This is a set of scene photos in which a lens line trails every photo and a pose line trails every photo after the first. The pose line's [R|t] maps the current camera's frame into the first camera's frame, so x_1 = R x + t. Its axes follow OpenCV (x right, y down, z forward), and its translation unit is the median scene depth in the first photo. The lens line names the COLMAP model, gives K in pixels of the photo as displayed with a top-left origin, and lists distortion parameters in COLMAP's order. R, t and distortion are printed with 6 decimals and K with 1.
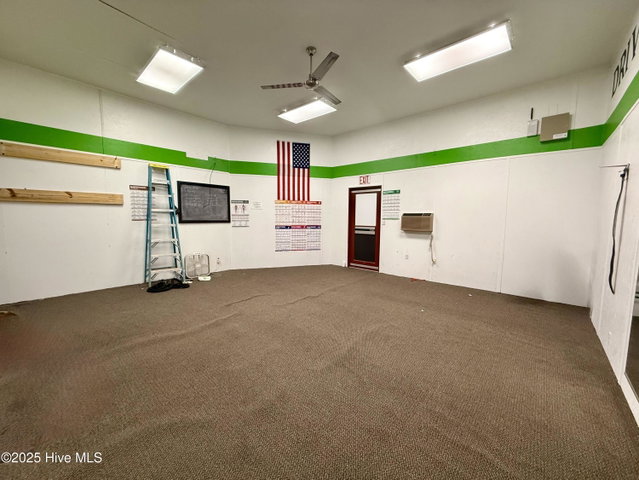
lens RADIAL K [[252.9, 0, 317.1], [0, 252.9, 240.3], [0, 0, 1]] dist [-0.003340, -0.000826]
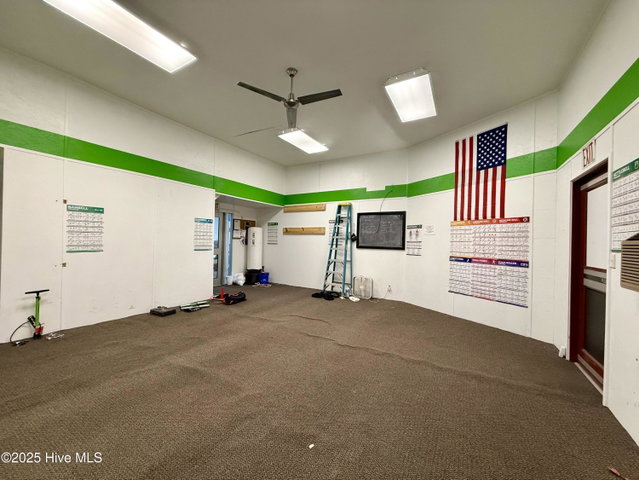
lens RADIAL K [[252.9, 0, 317.6], [0, 252.9, 240.4], [0, 0, 1]] dist [-0.003340, -0.000826]
pose [[0.192462, -0.007885, -0.981273, 0.487586], [-0.112389, 0.993211, -0.030024, -0.039949], [0.974847, 0.116062, 0.190270, 0.498585]]
